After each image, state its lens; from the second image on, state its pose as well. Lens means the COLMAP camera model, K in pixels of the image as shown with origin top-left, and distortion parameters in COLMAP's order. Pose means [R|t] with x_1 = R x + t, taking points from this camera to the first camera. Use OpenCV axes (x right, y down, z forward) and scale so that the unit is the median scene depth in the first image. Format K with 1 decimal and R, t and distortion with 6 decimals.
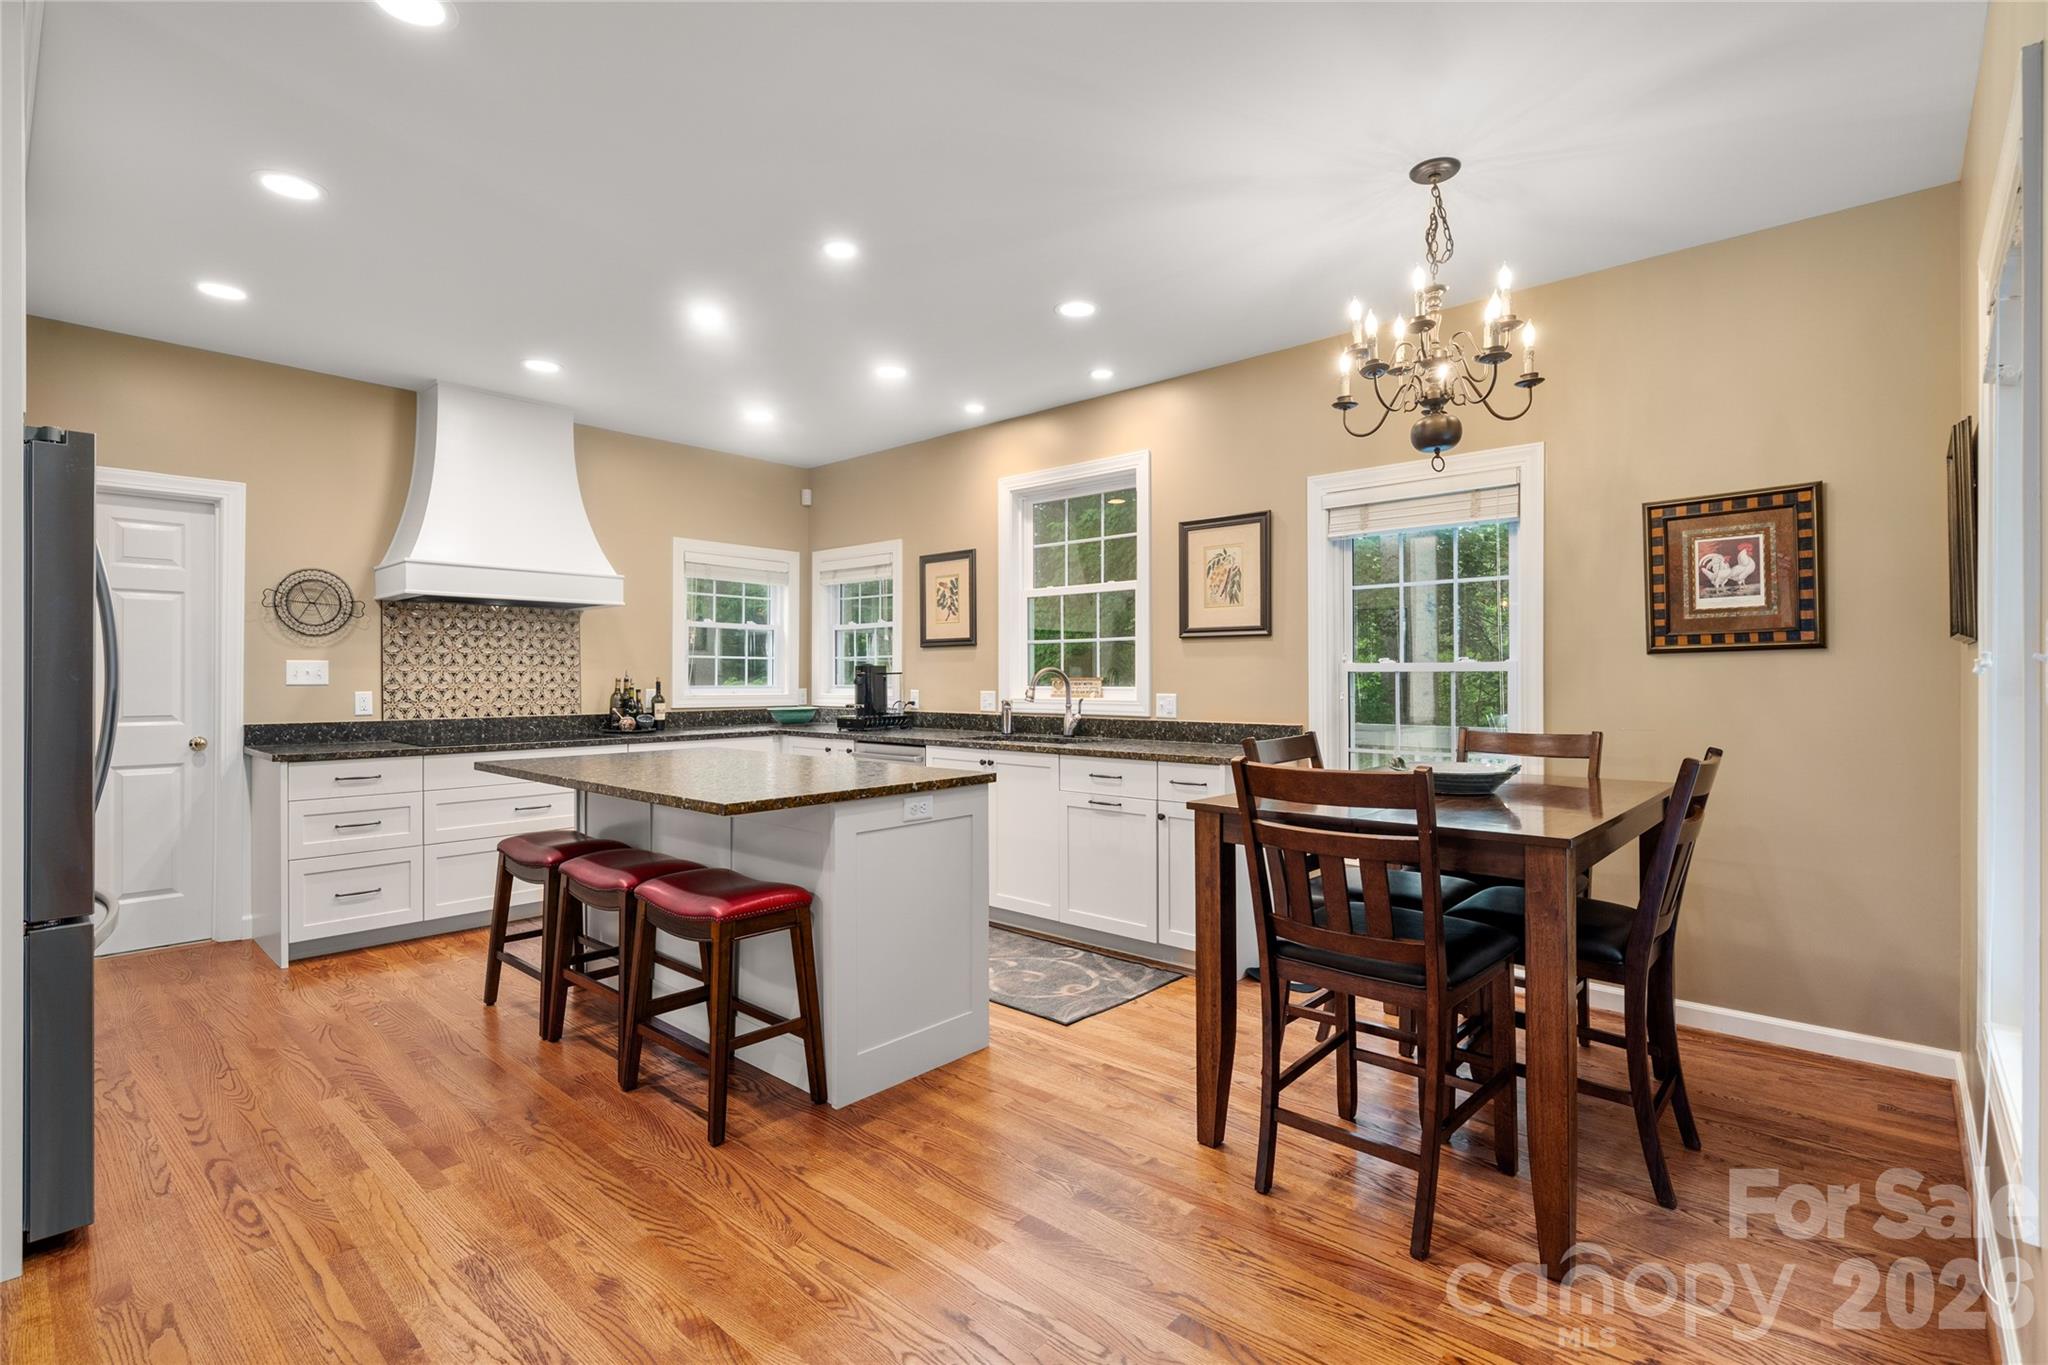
lens RADIAL K [[942.3, 0, 1025.1], [0, 942.3, 678.5], [0, 0, 1]] dist [-0.000299, 0.000468]
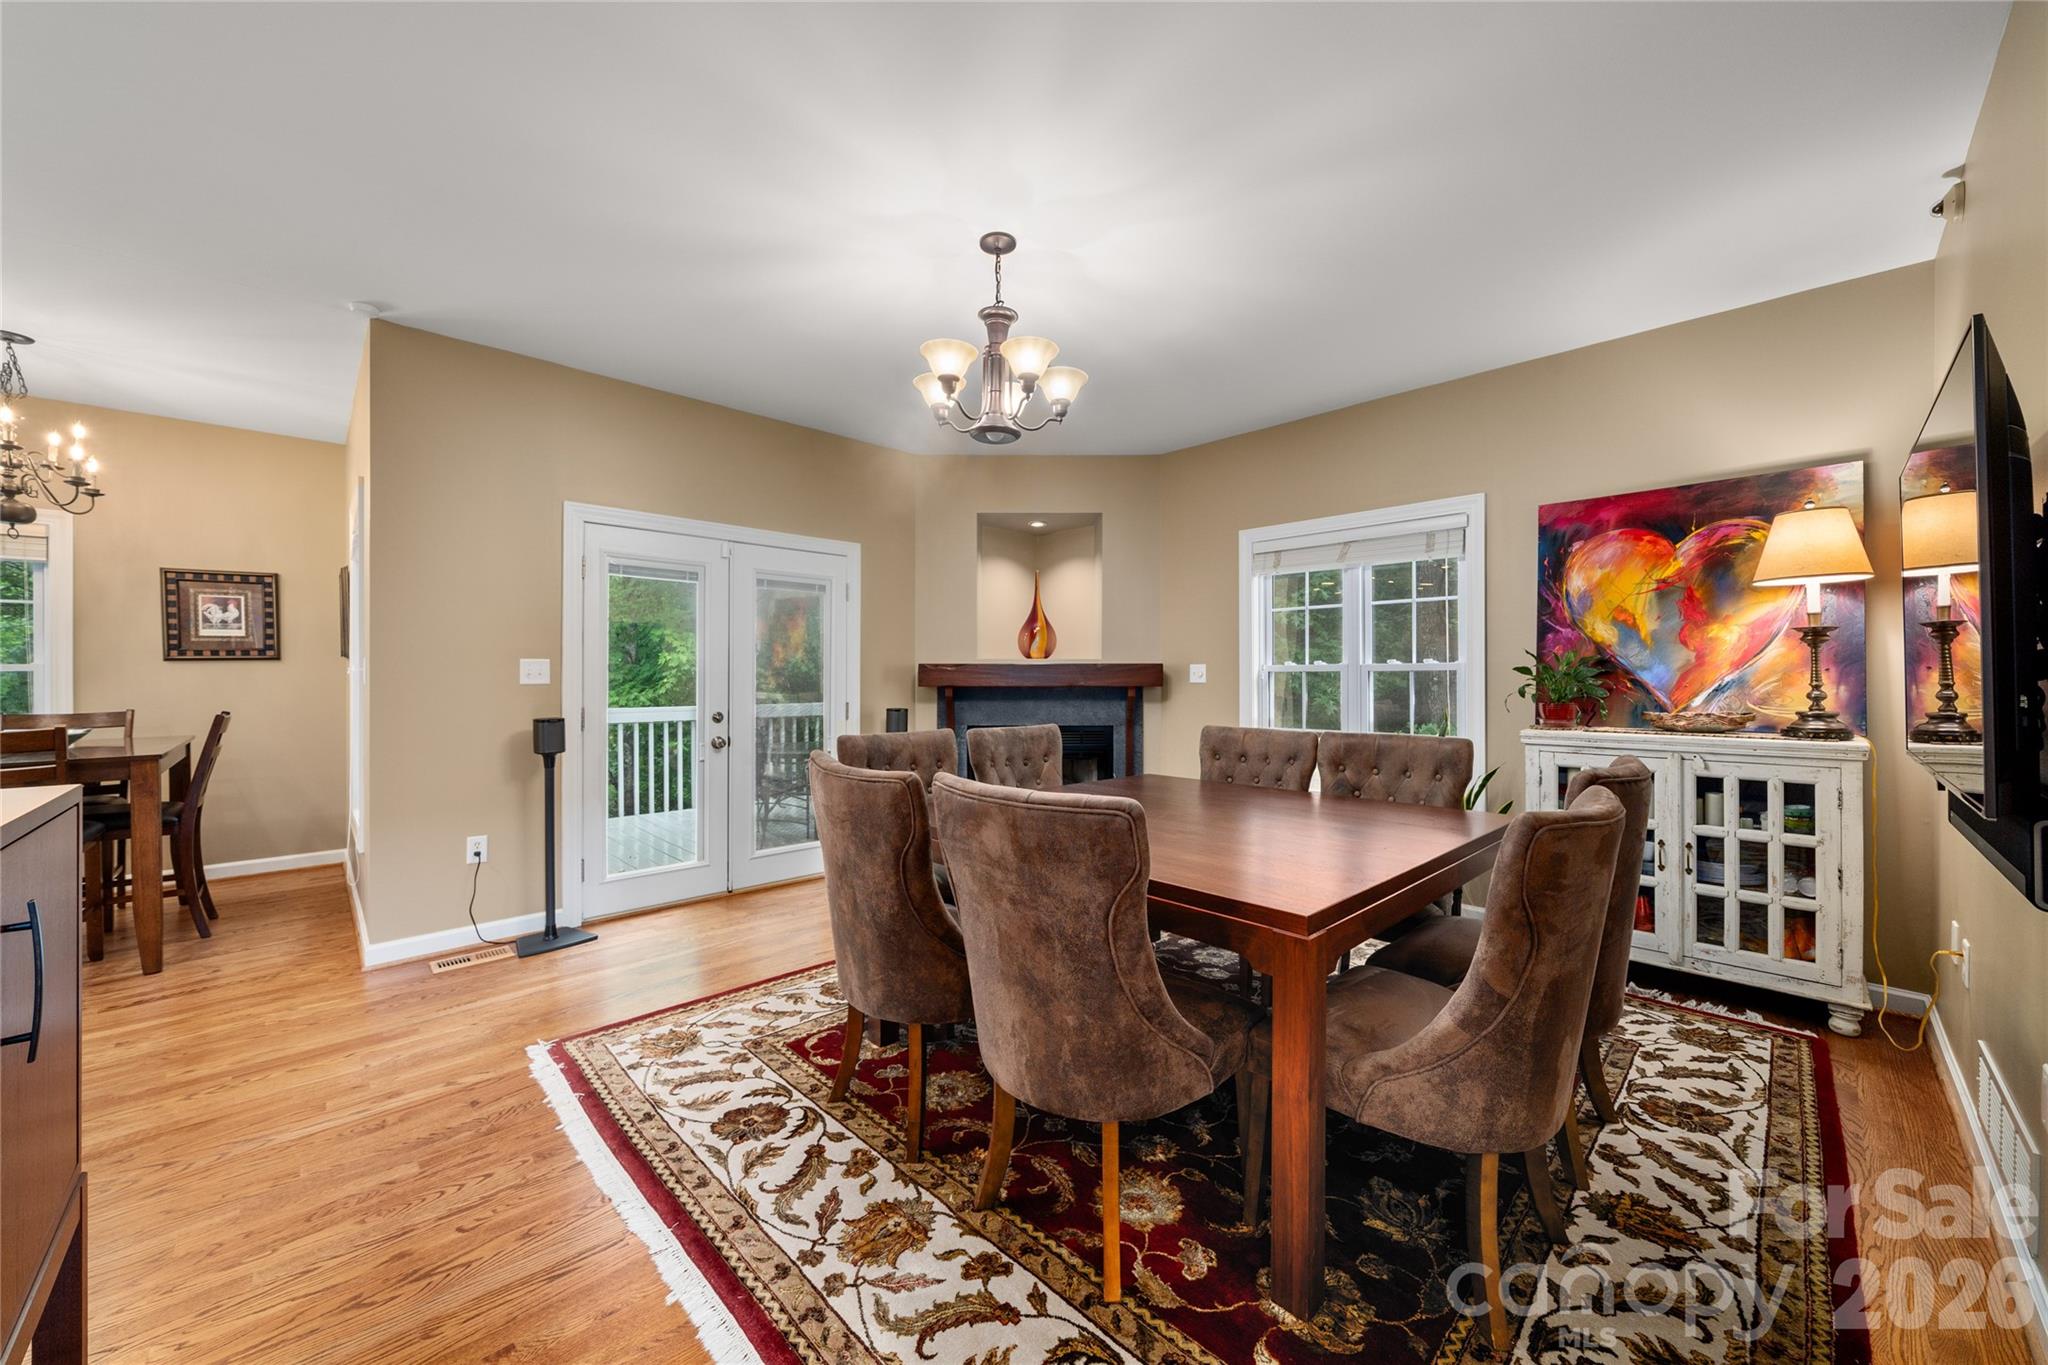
lens RADIAL K [[759.4, 0, 1013.1], [0, 759.4, 672.0], [0, 0, 1]] dist [0.000940, -0.000148]
pose [[0.077796, -0.002041, 0.996967, -0.388481], [0.000775, 0.999998, 0.001986, -0.006040], [-0.996969, 0.000618, 0.077798, -0.409885]]
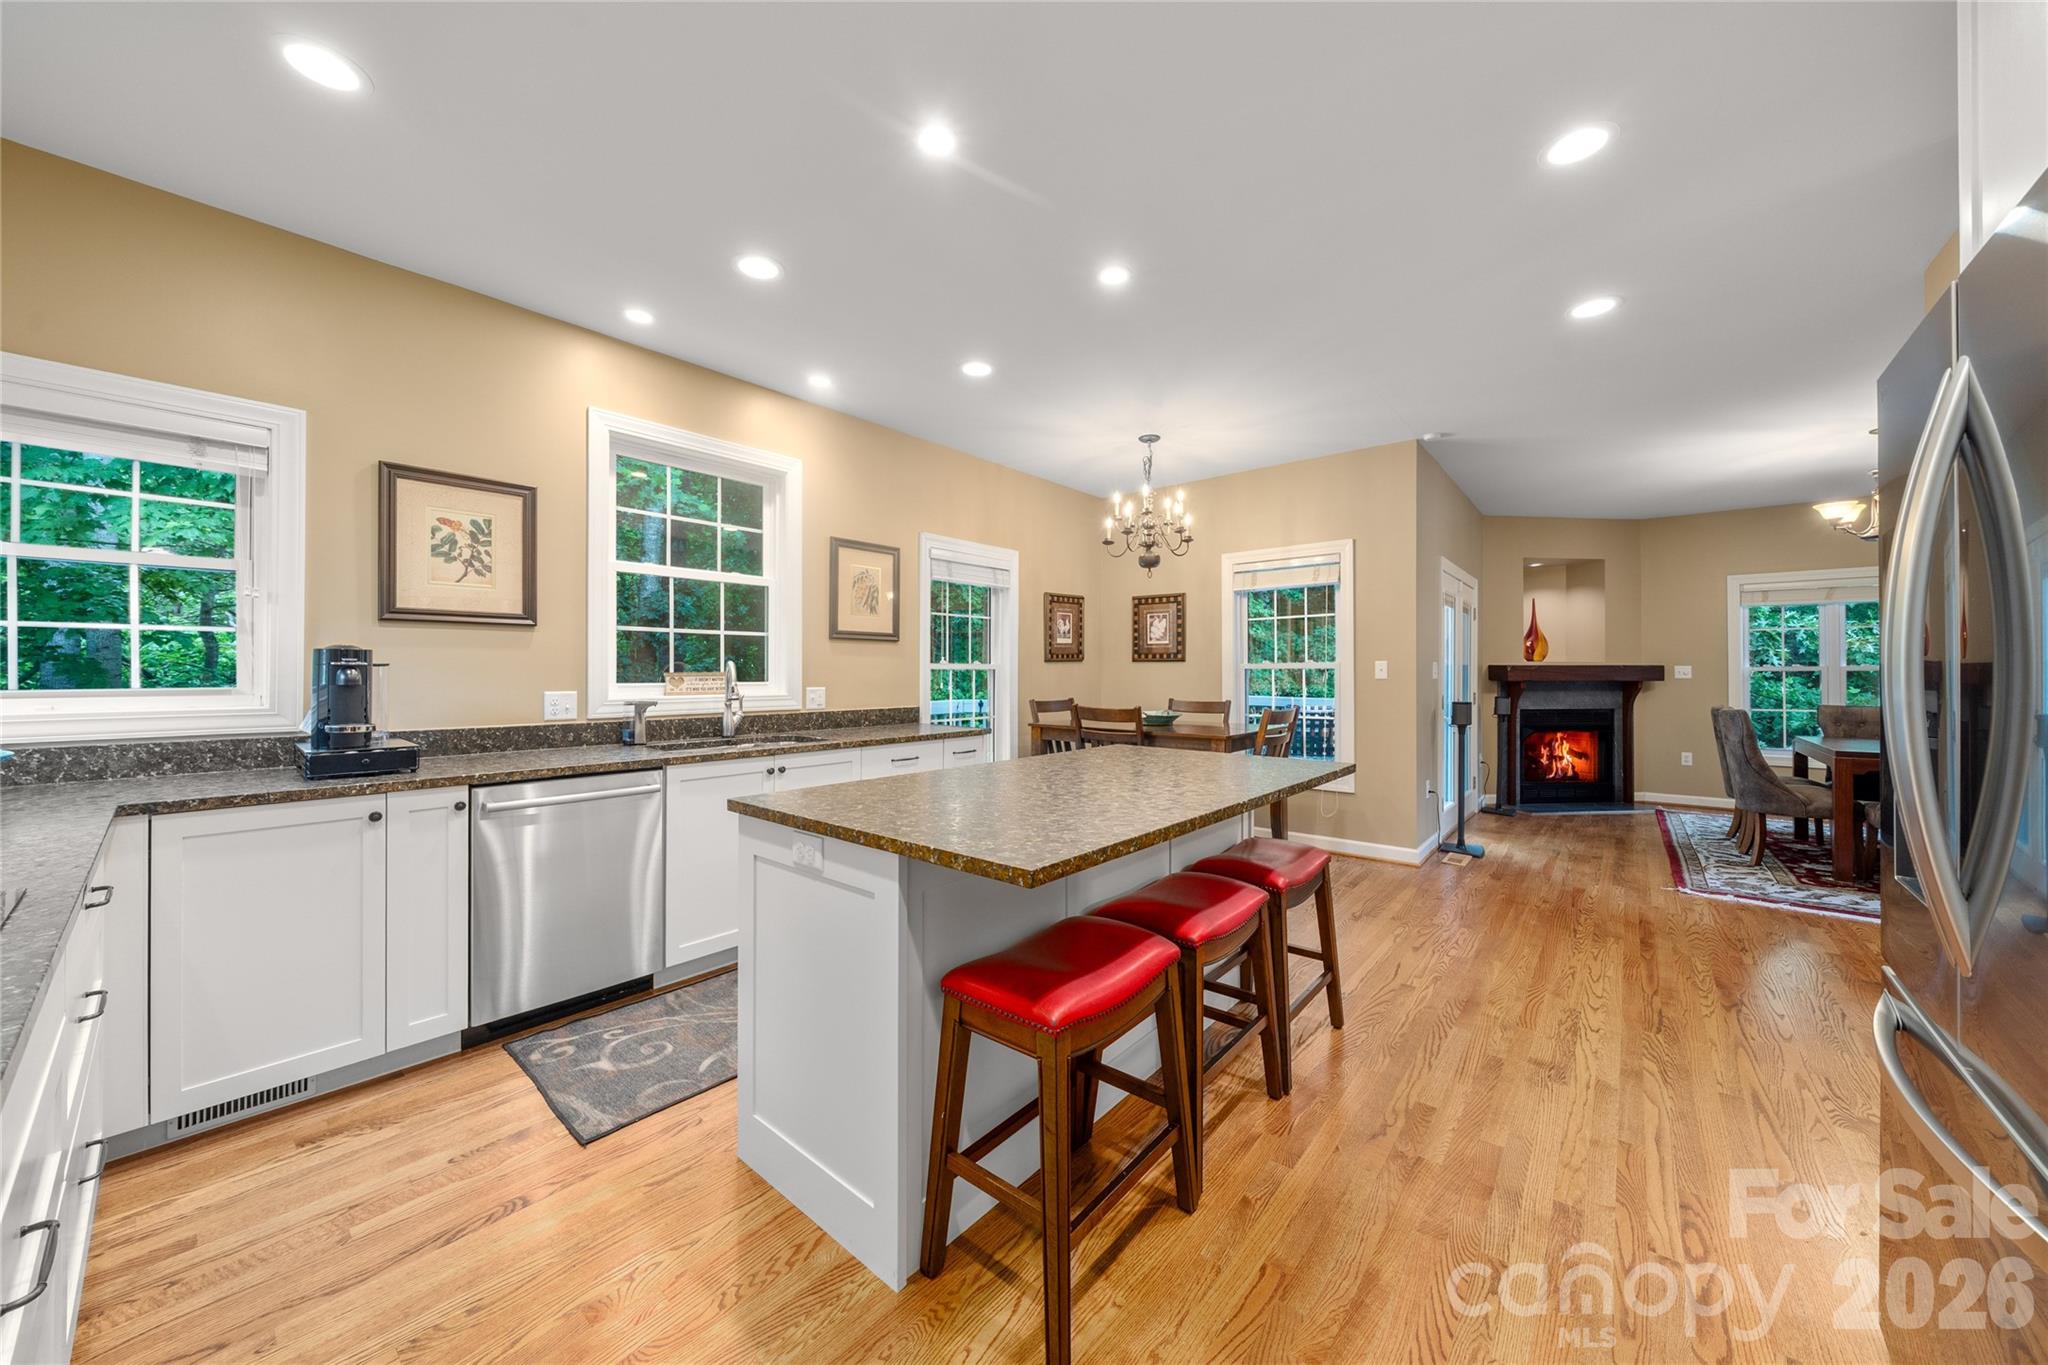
lens RADIAL K [[716.6, 0, 1024.9], [0, 716.6, 670.0], [0, 0, 1]] dist [-0.005305, -0.000167]
pose [[-0.031399, 0.003839, 0.999500, -0.720035], [0.000190, 0.999993, -0.003835, -0.000938], [-0.999507, 0.000070, -0.031399, 0.803129]]
